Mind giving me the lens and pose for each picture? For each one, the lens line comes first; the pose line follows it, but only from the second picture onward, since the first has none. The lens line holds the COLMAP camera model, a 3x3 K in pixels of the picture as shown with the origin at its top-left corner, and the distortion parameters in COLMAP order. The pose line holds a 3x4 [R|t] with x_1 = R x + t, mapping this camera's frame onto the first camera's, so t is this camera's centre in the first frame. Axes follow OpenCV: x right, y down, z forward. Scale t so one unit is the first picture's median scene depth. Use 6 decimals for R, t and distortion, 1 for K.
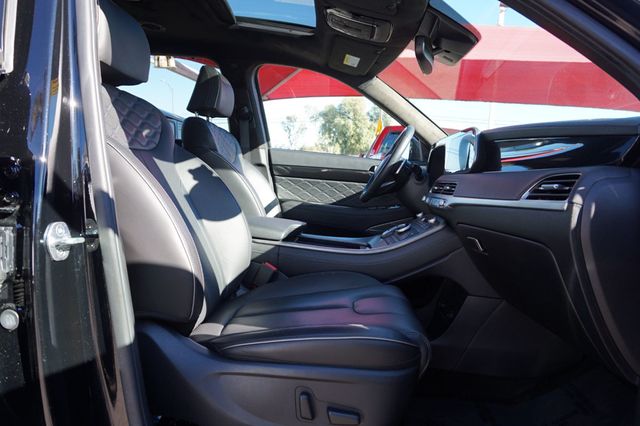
lens RADIAL K [[439.0, 0, 320.1], [0, 439.0, 216.1], [0, 0, 1]] dist [-0.037356, 0.035789]
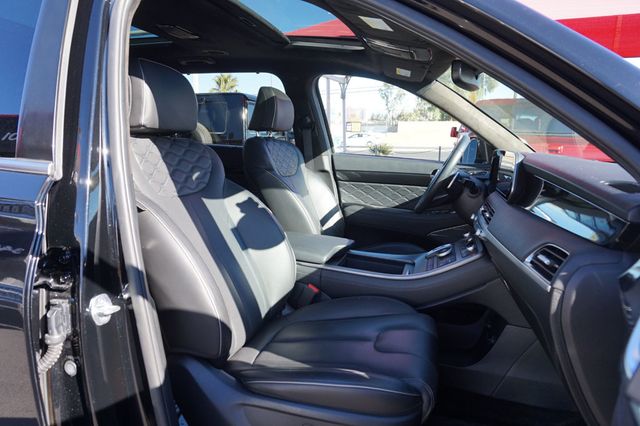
lens RADIAL K [[439.0, 0, 319.8], [0, 439.0, 215.2], [0, 0, 1]] dist [-0.037356, 0.035789]
pose [[0.974265, -0.000009, -0.225405, 0.151355], [0.016110, 0.997445, 0.069593, -0.143782], [0.224829, -0.071434, 0.971776, -0.036528]]
